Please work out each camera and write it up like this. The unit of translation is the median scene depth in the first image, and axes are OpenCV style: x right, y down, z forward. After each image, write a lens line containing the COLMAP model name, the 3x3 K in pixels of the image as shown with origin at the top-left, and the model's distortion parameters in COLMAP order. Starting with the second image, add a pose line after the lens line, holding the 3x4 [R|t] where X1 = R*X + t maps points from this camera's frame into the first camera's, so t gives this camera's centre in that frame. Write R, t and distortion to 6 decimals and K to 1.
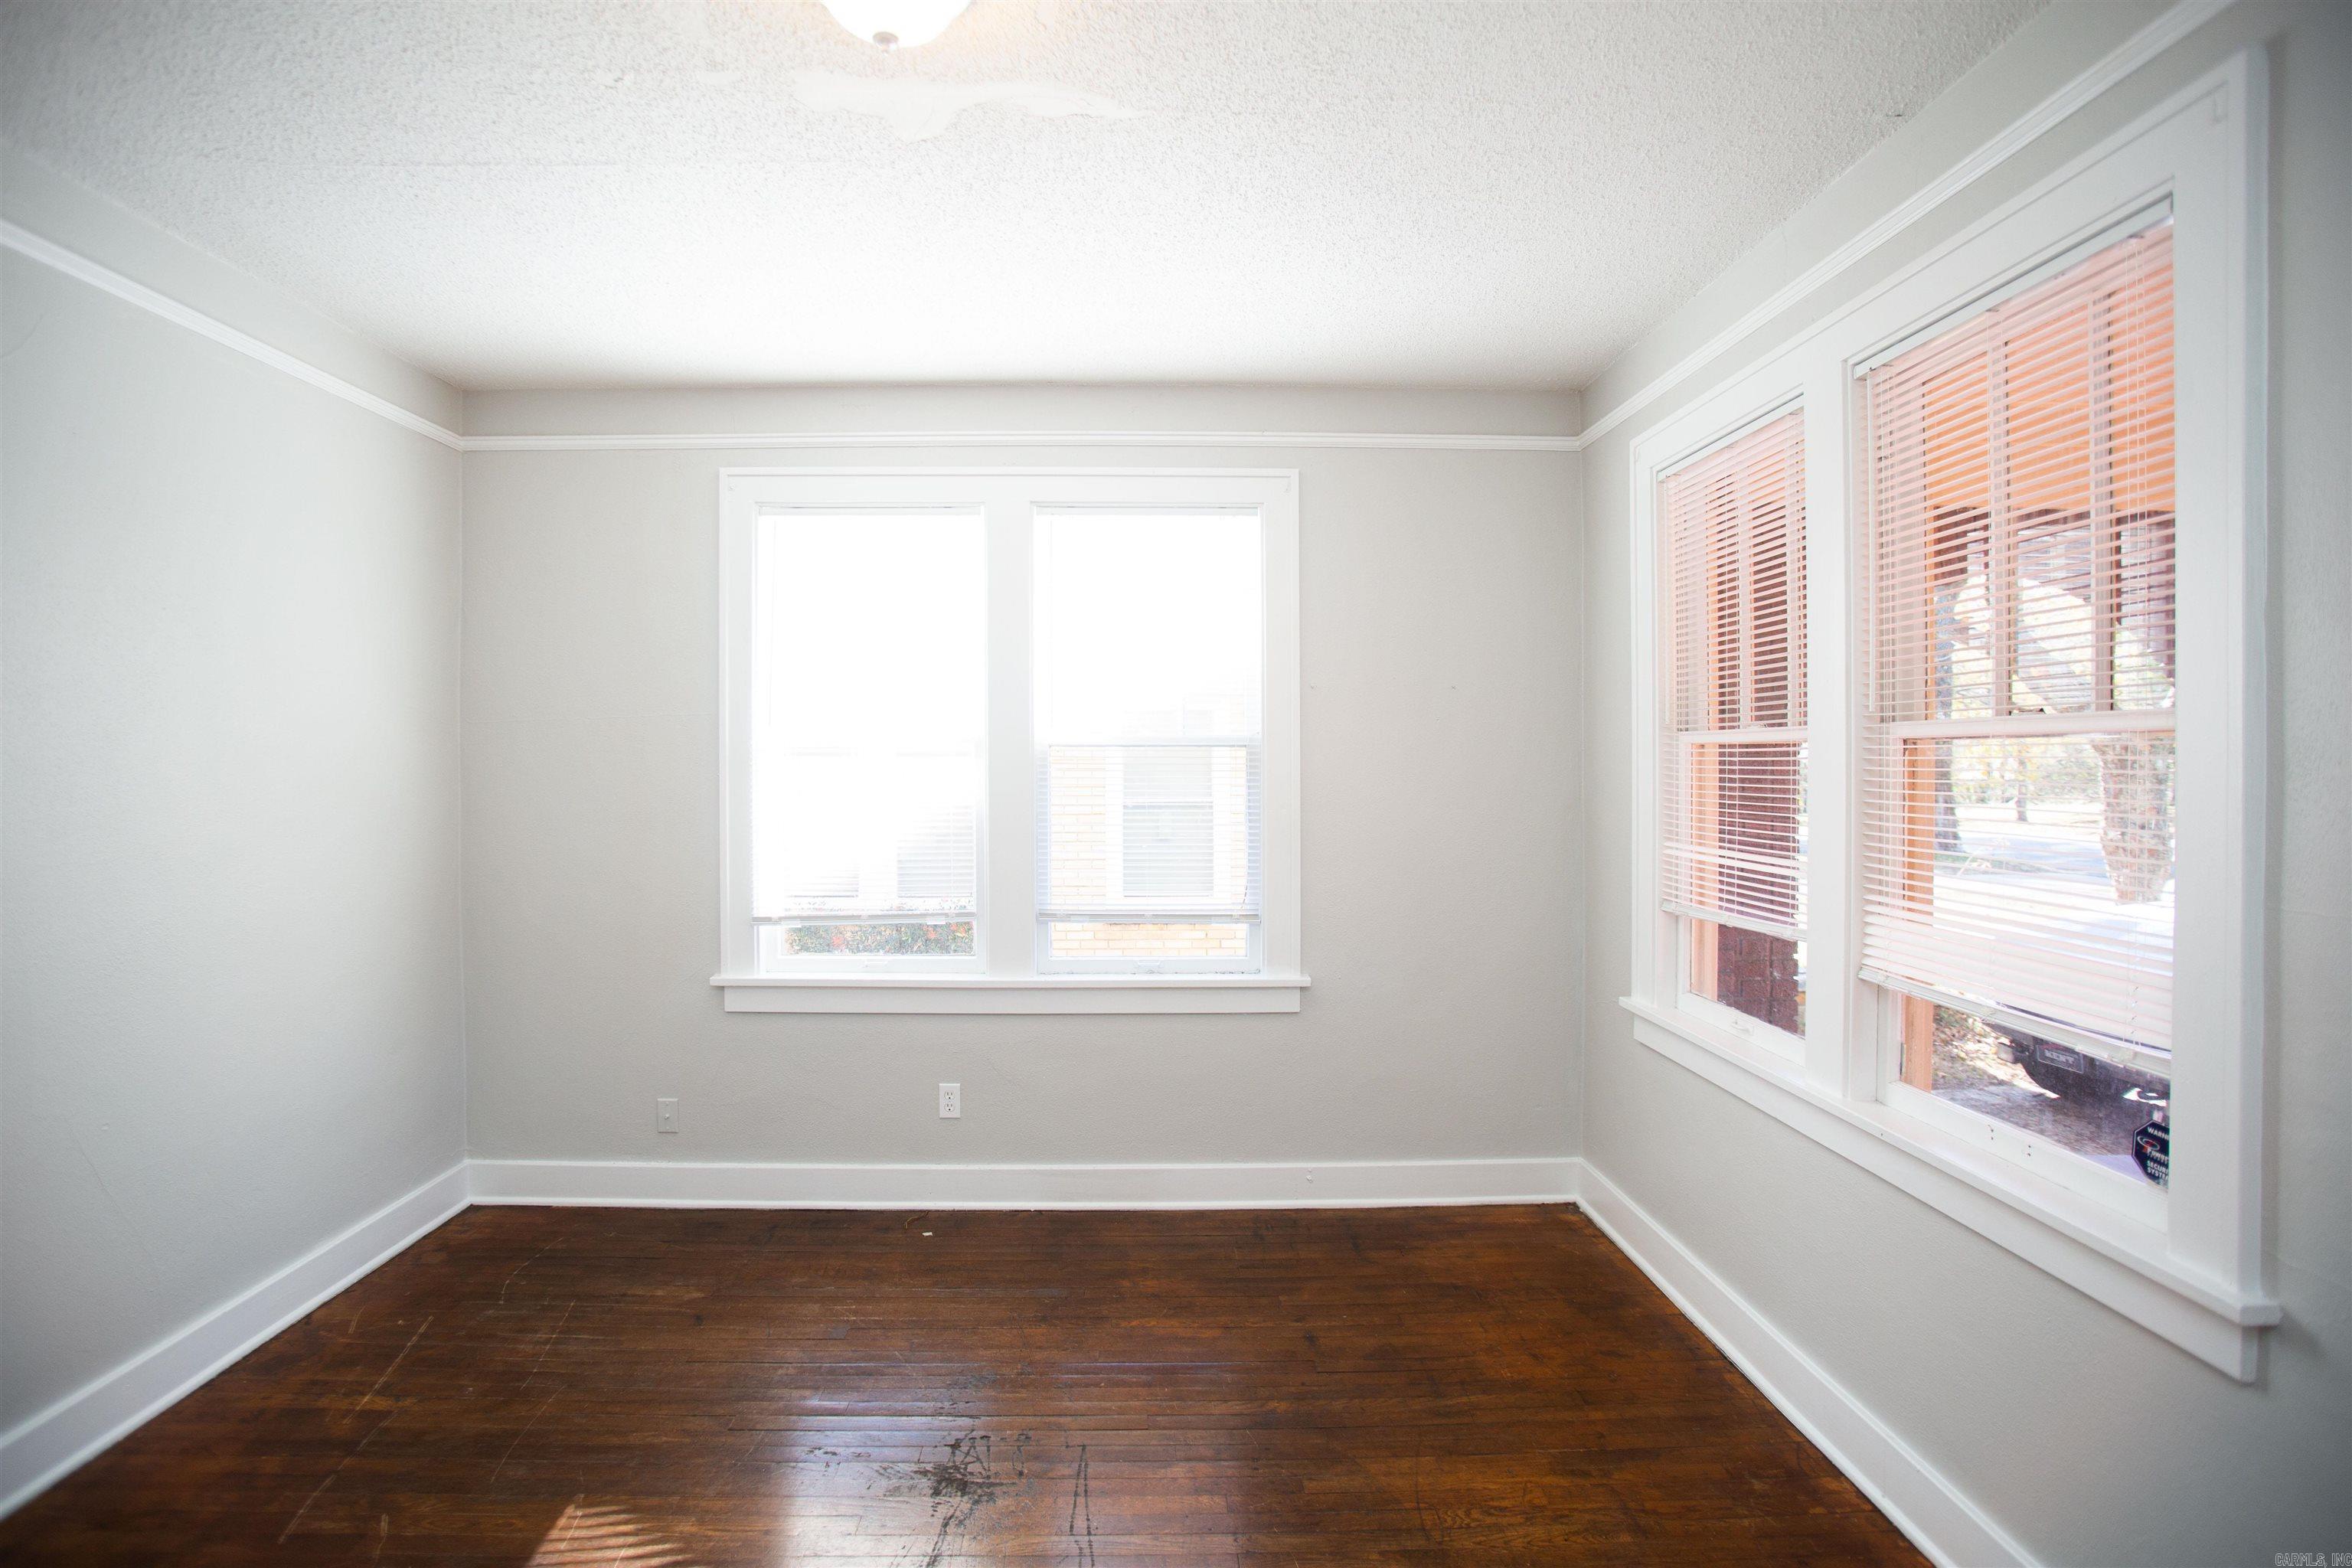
lens RADIAL K [[1159.0, 0, 1176.0], [0, 1159.0, 784.0], [0, 0, 1]] dist [-0.088925, 0.043383]
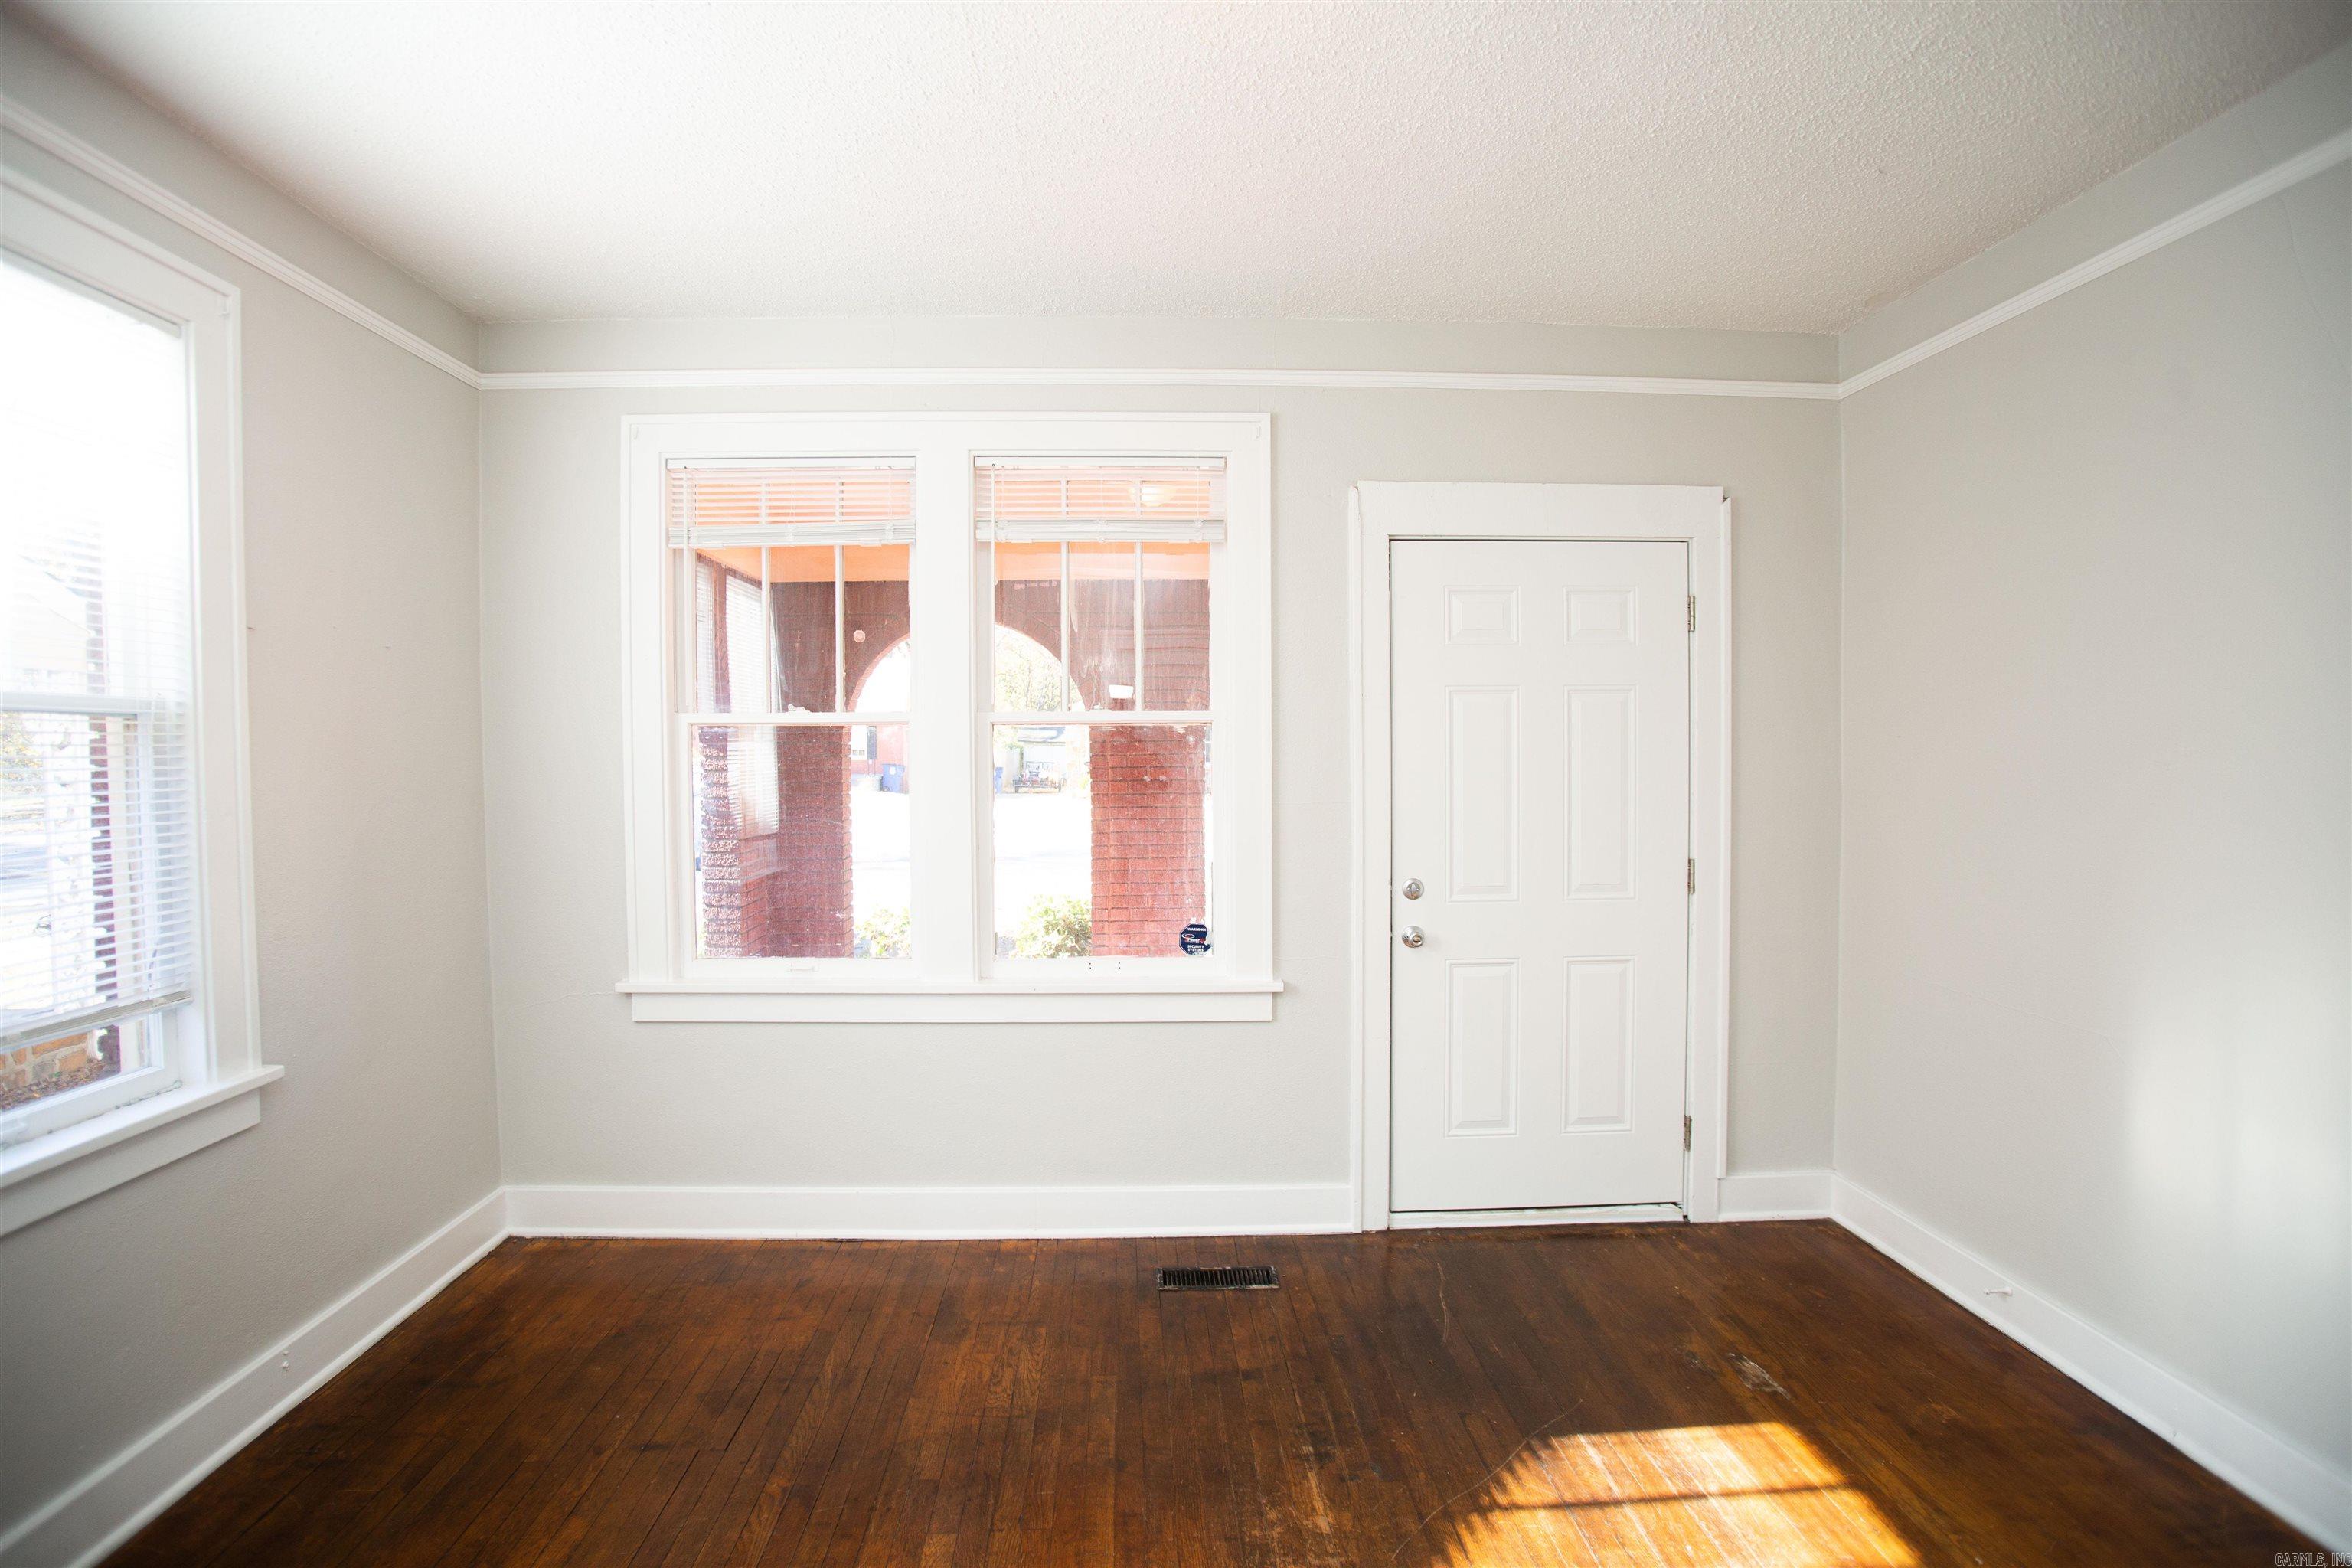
lens RADIAL K [[1159.0, 0, 1176.0], [0, 1159.0, 784.0], [0, 0, 1]] dist [-0.088925, 0.043383]
pose [[-0.013917, -0.036649, 0.999231, -0.627215], [0.021237, 0.999092, 0.036940, -0.008704], [-0.999678, 0.021735, -0.013126, 0.580603]]
